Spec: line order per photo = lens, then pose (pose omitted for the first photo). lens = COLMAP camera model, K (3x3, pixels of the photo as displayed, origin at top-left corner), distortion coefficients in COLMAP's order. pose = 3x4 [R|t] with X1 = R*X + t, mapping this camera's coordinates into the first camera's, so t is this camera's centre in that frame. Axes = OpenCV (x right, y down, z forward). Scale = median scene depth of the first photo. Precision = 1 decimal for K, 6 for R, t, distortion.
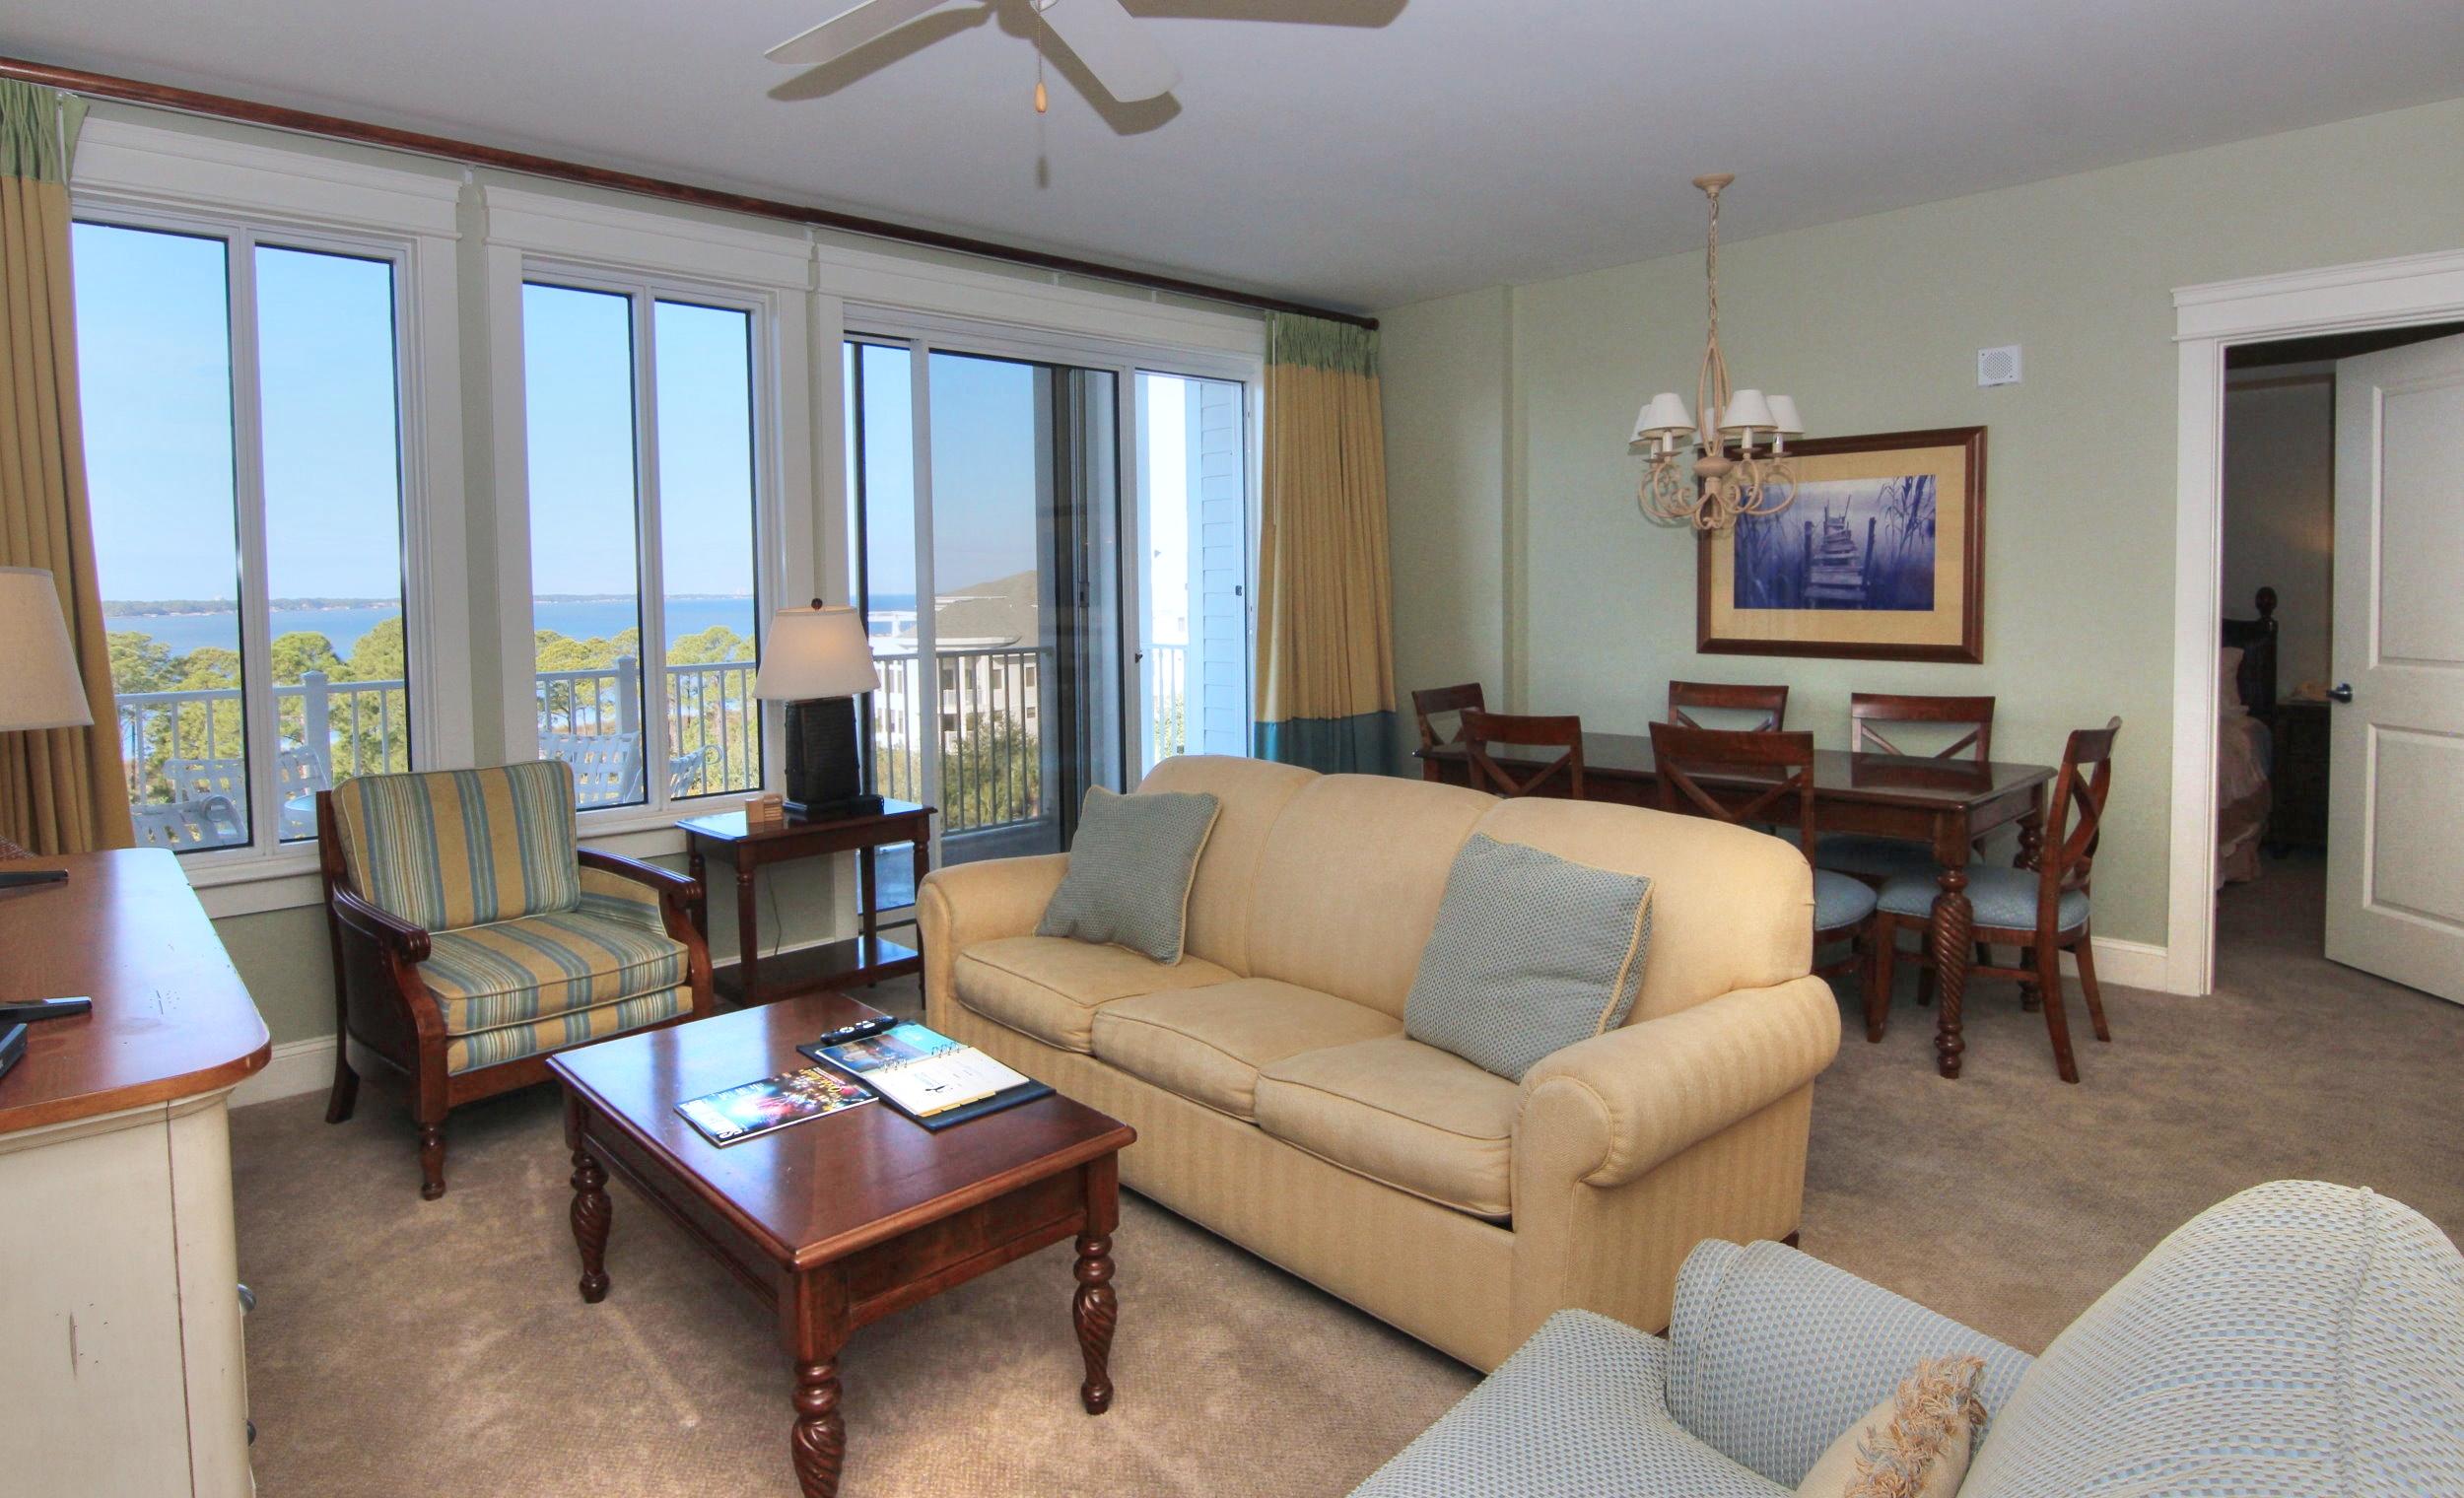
lens RADIAL K [[1312.2, 0, 1207.4], [0, 1312.2, 640.4], [0, 0, 1]] dist [-0.011950, -0.003919]
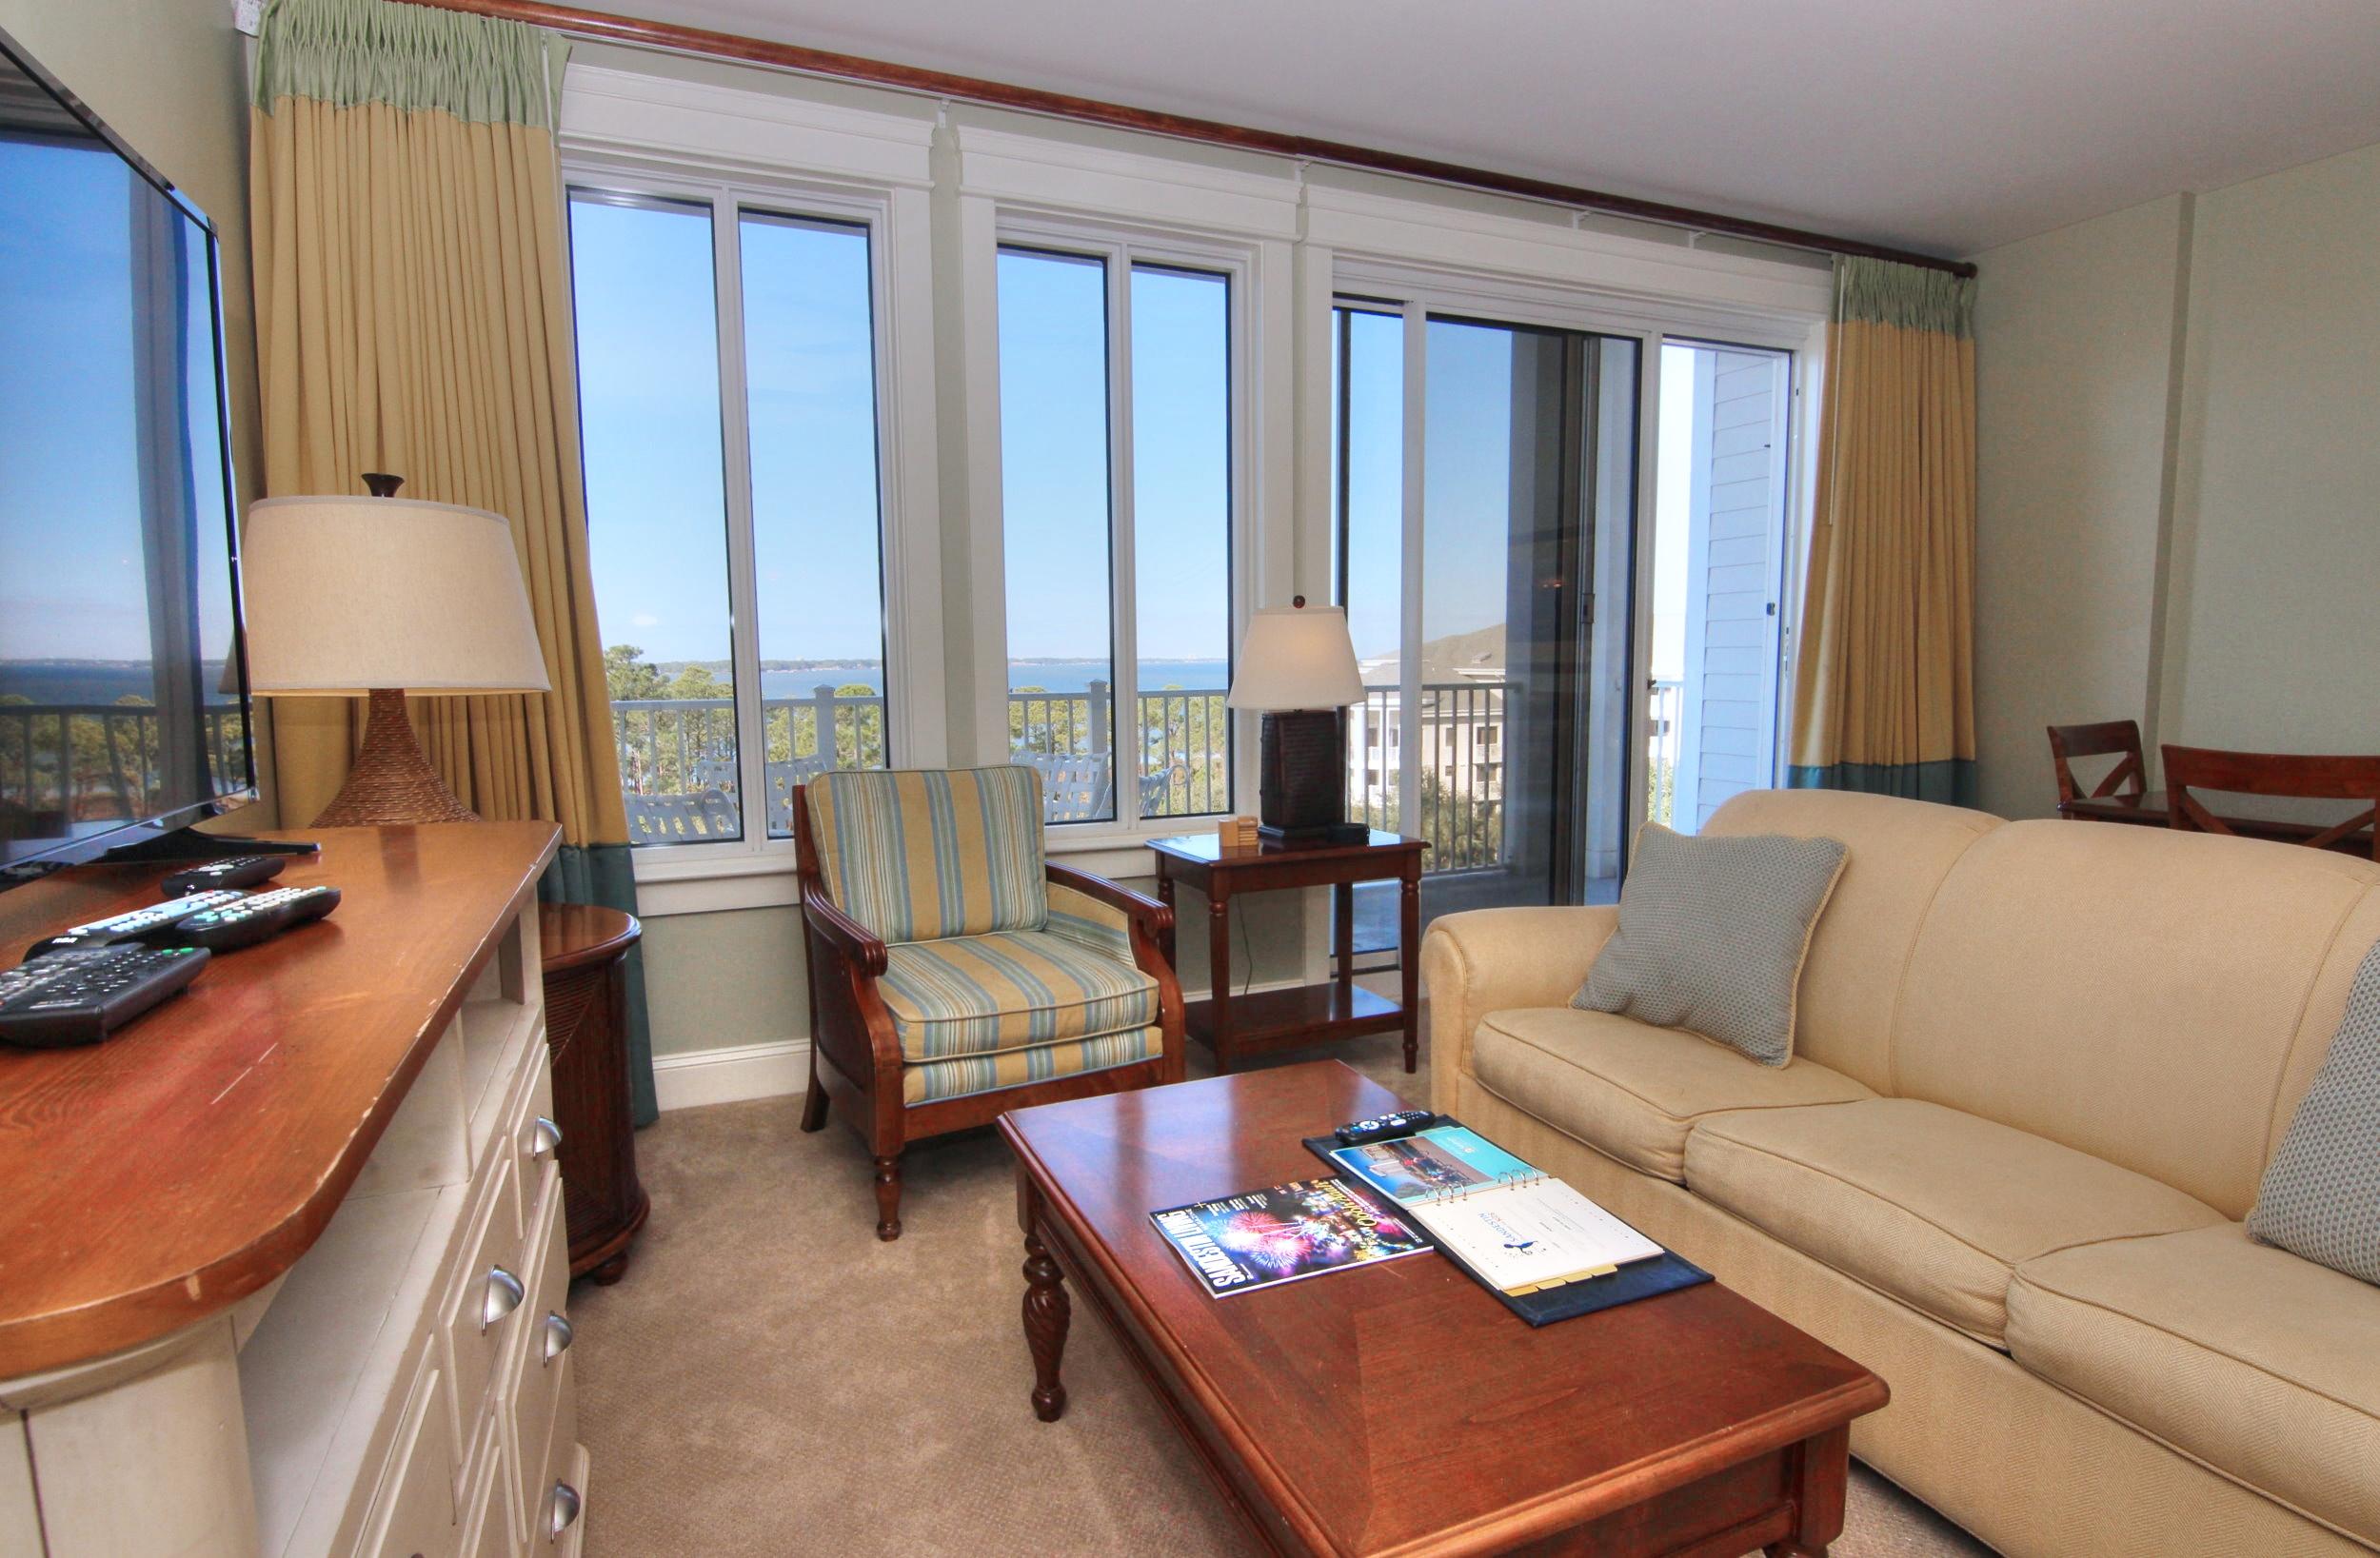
lens RADIAL K [[1216.3, 0, 1206.1], [0, 1216.3, 783.9], [0, 0, 1]] dist [-0.006990, -0.002216]
pose [[0.946101, 0.038929, -0.321524, -0.112345], [-0.017835, 0.997506, 0.068294, 0.047428], [0.323381, -0.058878, 0.944435, 0.255471]]
